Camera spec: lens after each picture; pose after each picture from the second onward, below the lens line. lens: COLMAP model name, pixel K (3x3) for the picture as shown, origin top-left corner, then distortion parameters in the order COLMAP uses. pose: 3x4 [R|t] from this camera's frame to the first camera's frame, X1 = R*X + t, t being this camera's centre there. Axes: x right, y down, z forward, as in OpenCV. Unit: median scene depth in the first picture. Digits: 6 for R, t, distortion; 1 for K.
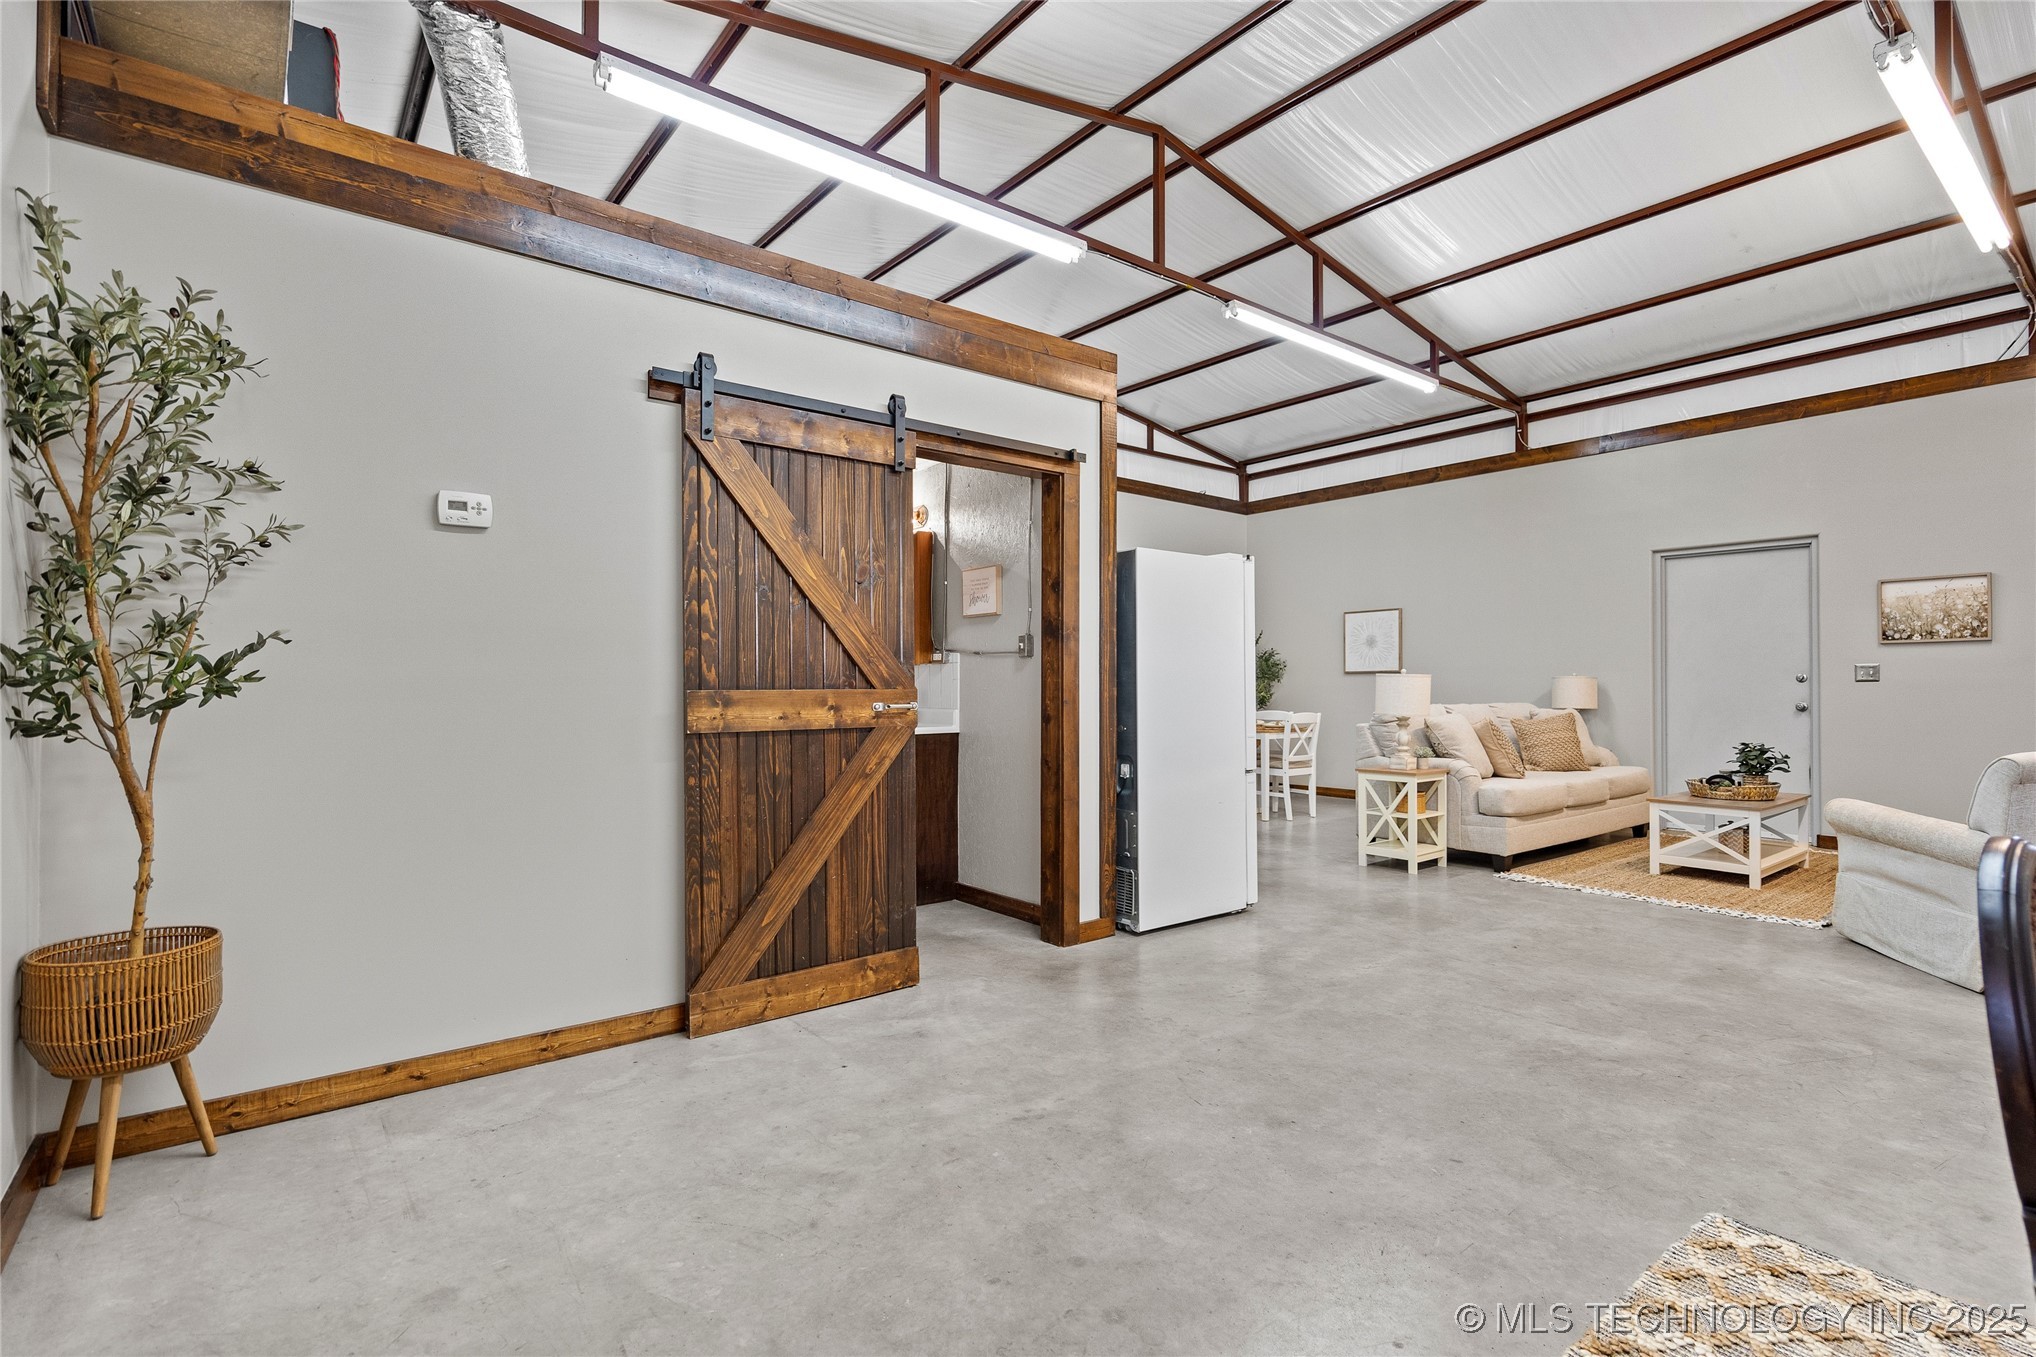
lens RADIAL K [[949.2, 0, 1009.4], [0, 949.2, 676.8], [0, 0, 1]] dist [-0.000413, 0.000493]
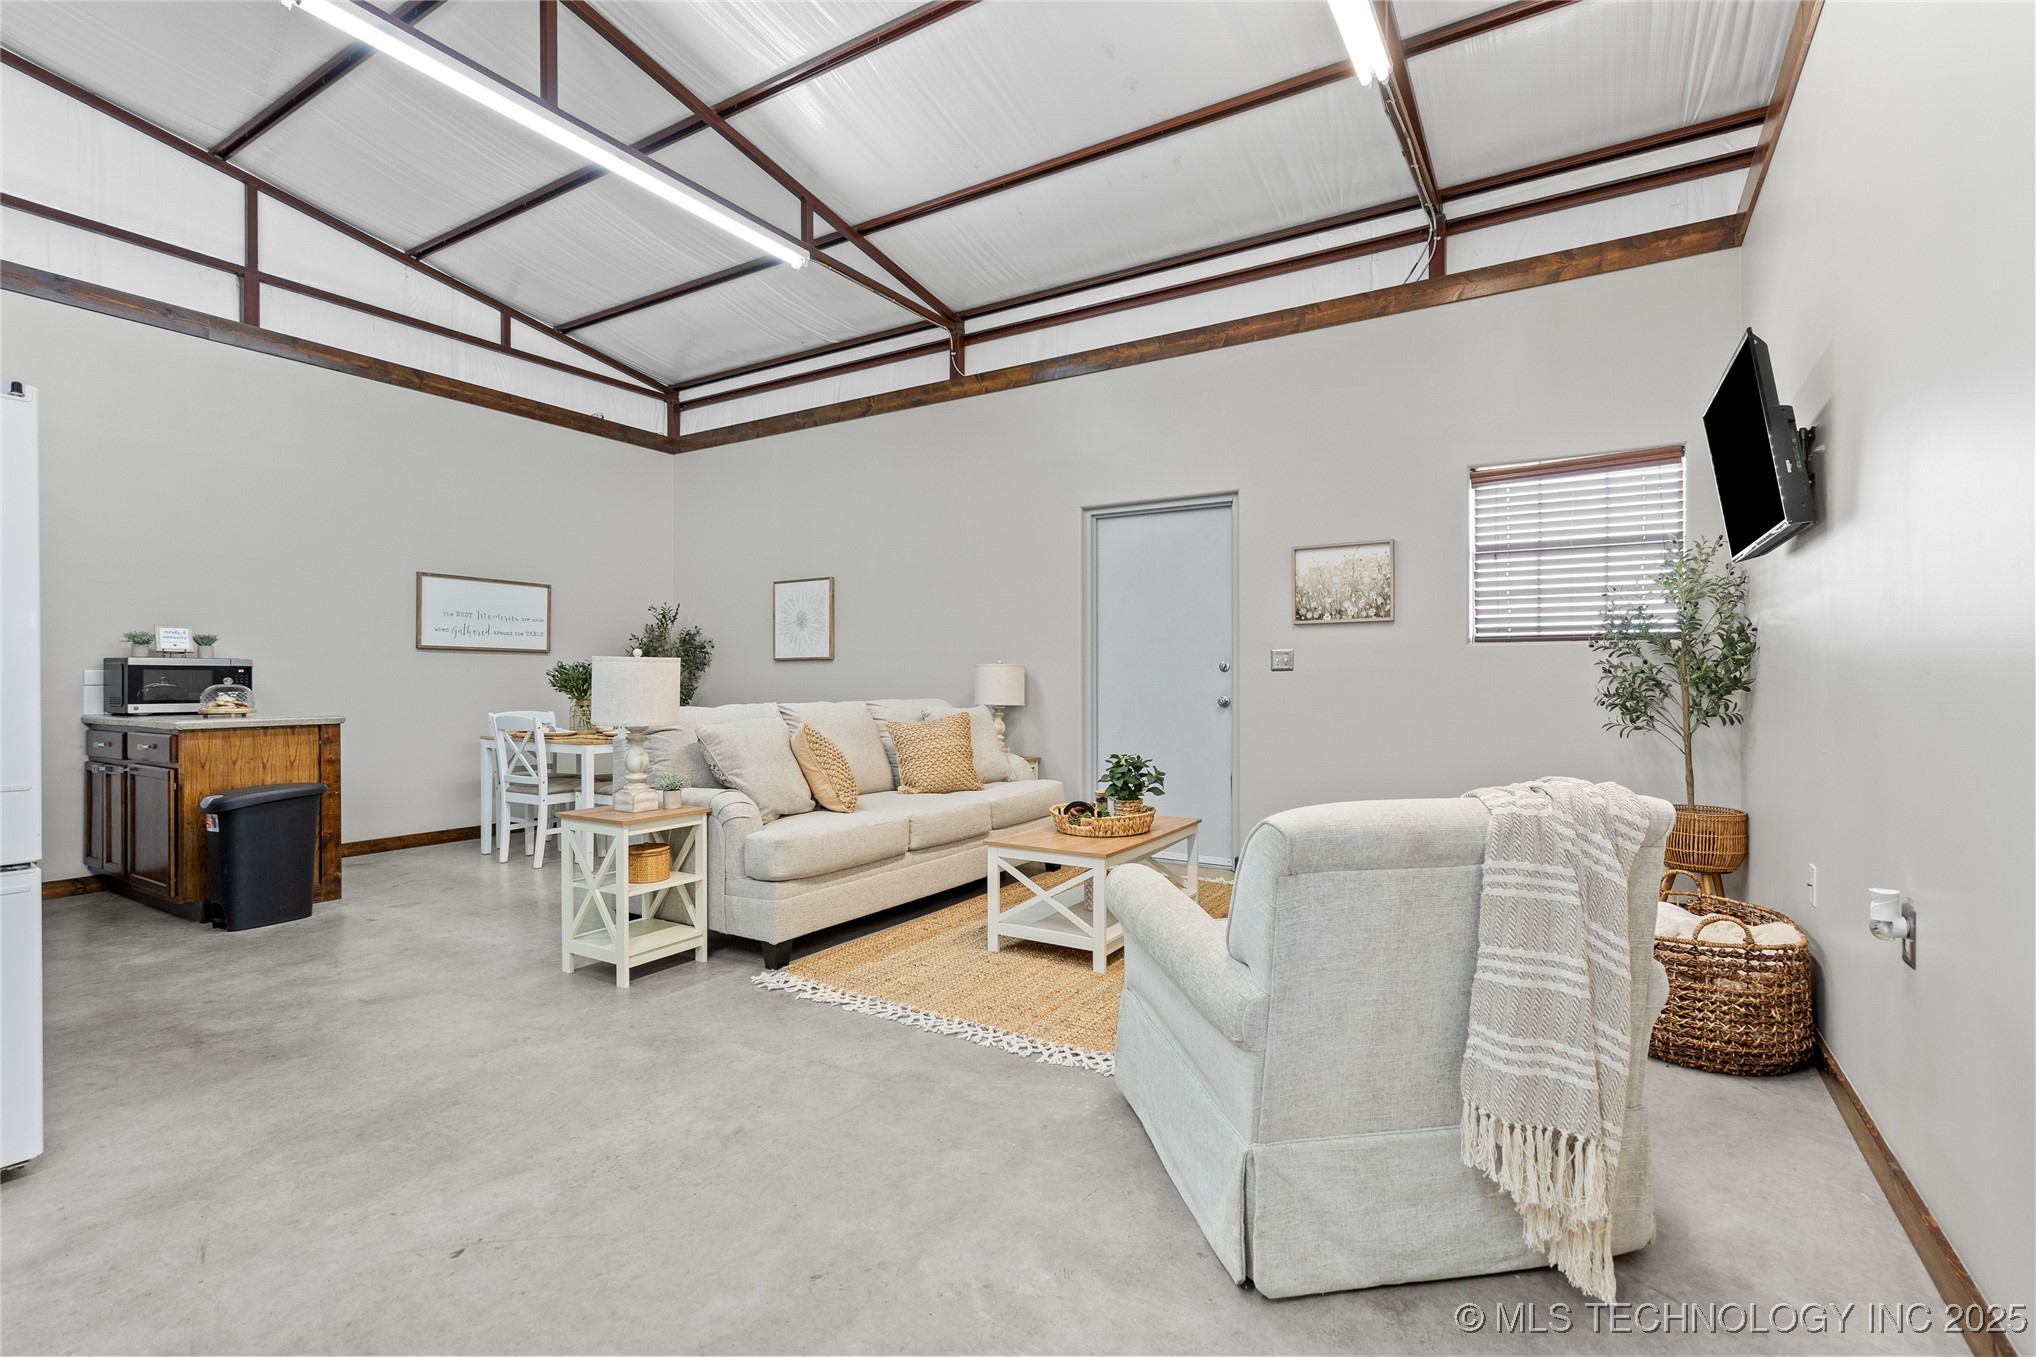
lens RADIAL K [[937.7, 0, 1018.0], [0, 937.7, 678.5], [0, 0, 1]] dist [-0.001746, 0.000852]
pose [[0.937413, -0.001663, 0.348217, 0.387375], [-0.001904, 0.999949, 0.009899, 0.004054], [-0.348216, -0.009942, 0.937362, 0.302709]]
